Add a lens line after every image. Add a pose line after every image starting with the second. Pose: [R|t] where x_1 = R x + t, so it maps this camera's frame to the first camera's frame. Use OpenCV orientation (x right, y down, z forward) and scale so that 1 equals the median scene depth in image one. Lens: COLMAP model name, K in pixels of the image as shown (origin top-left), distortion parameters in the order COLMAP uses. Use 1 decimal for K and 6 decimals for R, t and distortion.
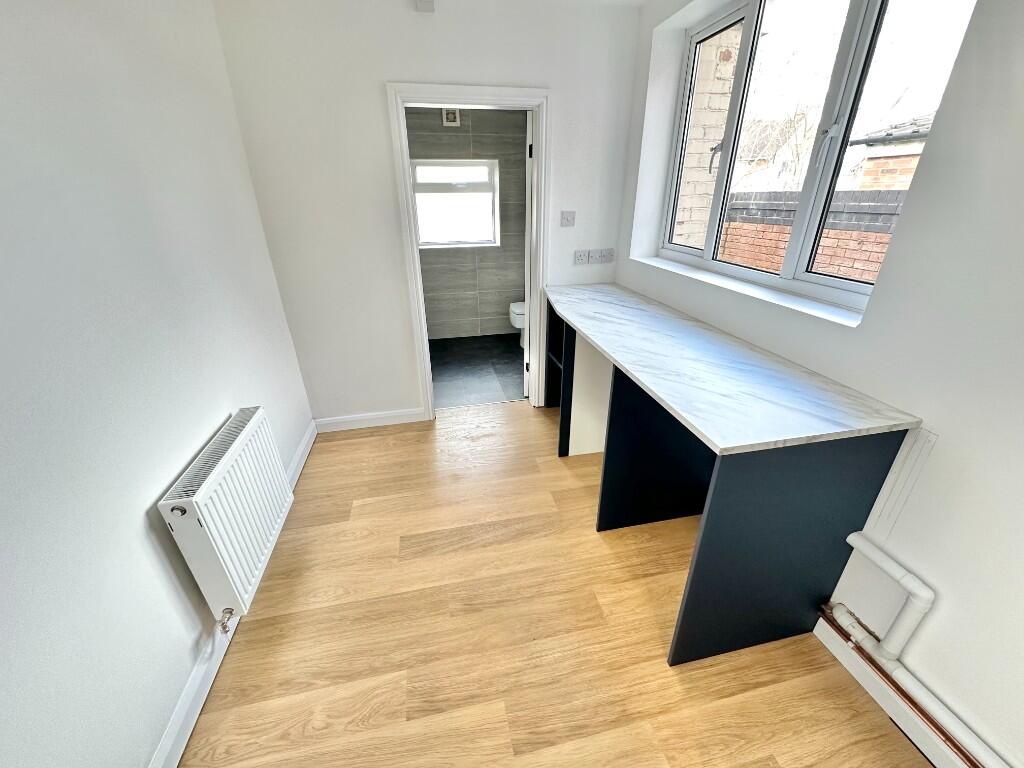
lens RADIAL K [[406.5, 0, 513.7], [0, 406.5, 381.9], [0, 0, 1]] dist [-0.004221, -0.000388]
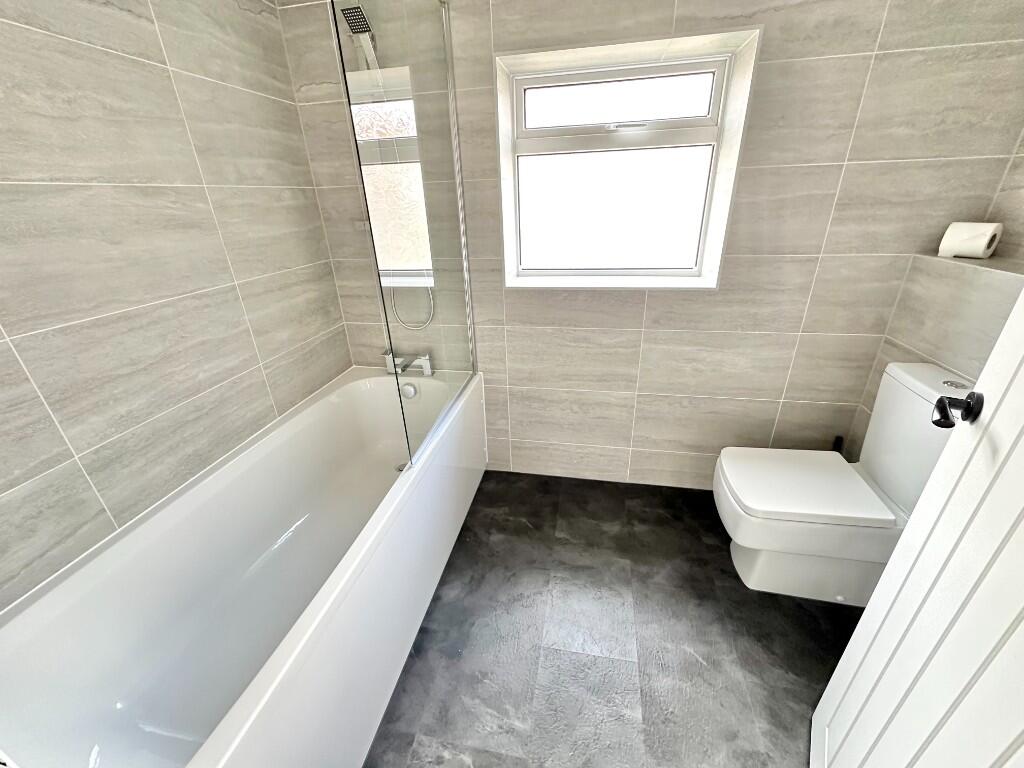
lens RADIAL K [[406.5, 0, 513.7], [0, 406.5, 381.9], [0, 0, 1]] dist [-0.004221, -0.000388]
pose [[0.918547, 0.139952, -0.369709, -0.053212], [-0.140807, 0.989726, 0.024822, -0.229213], [0.369384, 0.029258, 0.928816, 0.582211]]
